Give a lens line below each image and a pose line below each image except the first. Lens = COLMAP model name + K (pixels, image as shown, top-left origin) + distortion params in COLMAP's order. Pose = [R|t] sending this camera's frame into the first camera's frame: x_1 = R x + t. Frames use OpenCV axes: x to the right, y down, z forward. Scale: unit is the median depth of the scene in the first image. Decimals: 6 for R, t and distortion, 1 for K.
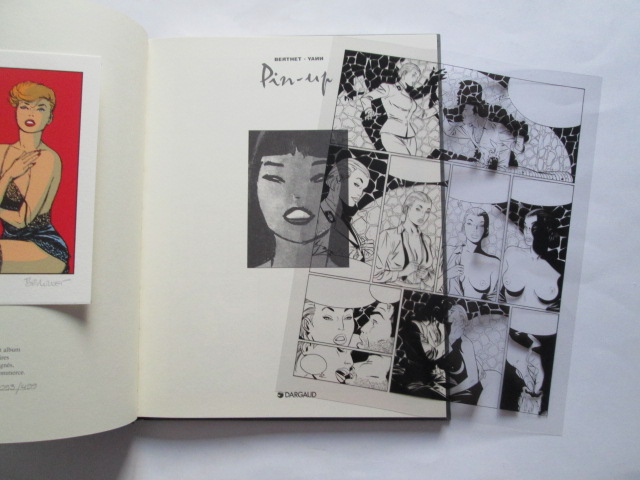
lens RADIAL K [[527.8, 0, 320.0], [0, 527.8, 240.0], [0, 0, 1]] dist [-0.053217, -0.002987]
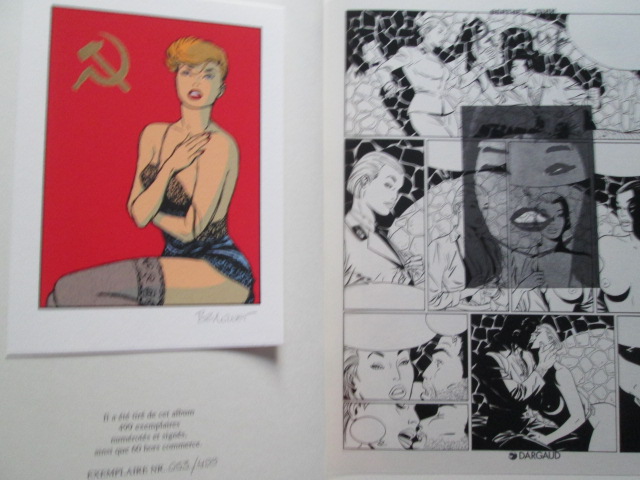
lens RADIAL K [[527.8, 0, 320.0], [0, 527.8, 240.0], [0, 0, 1]] dist [-0.053217, -0.002987]
pose [[0.987224, -0.150202, -0.053180, 0.001100], [0.146124, 0.986516, -0.073708, 0.013288], [0.063534, 0.064996, 0.995861, 0.236190]]
